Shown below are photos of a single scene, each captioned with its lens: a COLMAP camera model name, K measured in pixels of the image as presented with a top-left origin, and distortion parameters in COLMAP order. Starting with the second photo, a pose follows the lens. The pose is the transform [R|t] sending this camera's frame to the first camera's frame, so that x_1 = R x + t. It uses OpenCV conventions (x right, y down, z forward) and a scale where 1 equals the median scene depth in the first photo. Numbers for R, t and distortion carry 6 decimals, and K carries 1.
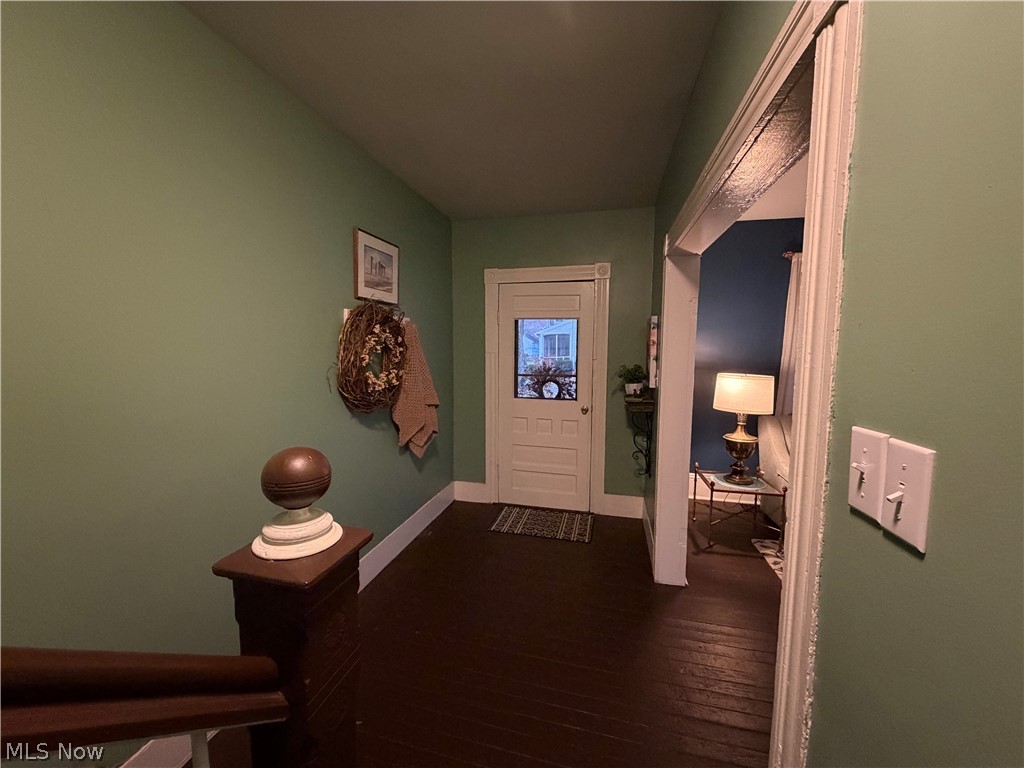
lens RADIAL K [[407.7, 0, 510.3], [0, 407.7, 382.8], [0, 0, 1]] dist [0.001444, 0.000019]
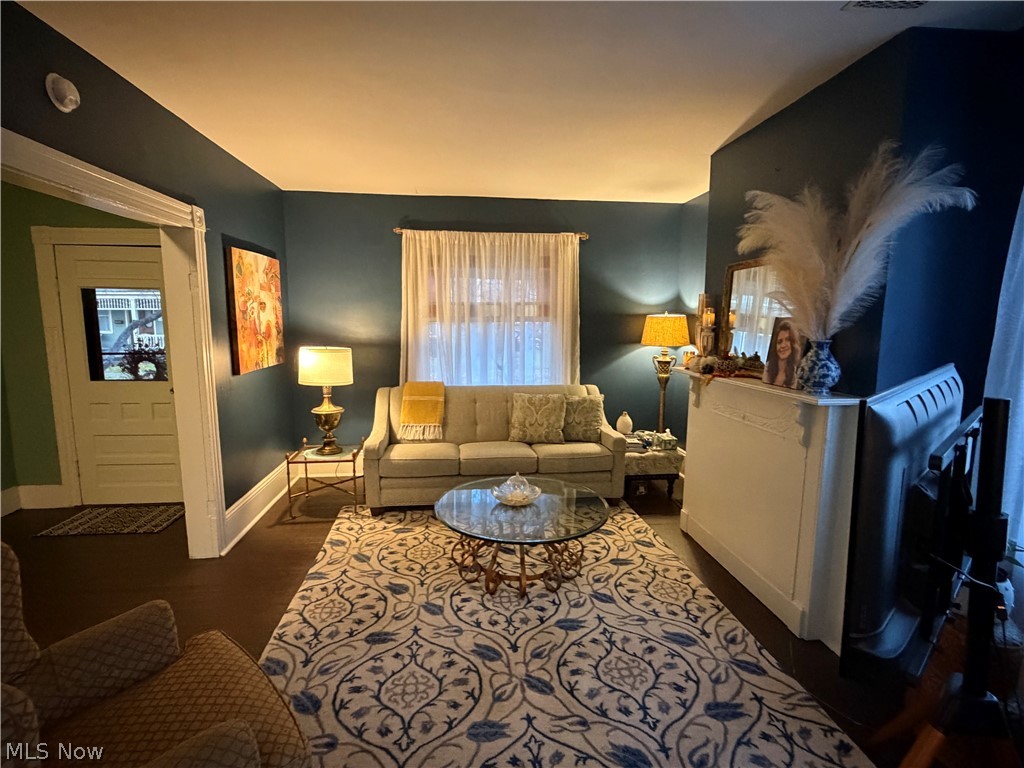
lens RADIAL K [[494.3, 0, 511.3], [0, 494.3, 382.3], [0, 0, 1]] dist [-0.003246, -0.000466]
pose [[0.937941, -0.043952, 0.343997, 0.501177], [0.029004, 0.998403, 0.048484, 0.015813], [-0.345579, -0.035498, 0.937718, -0.280575]]
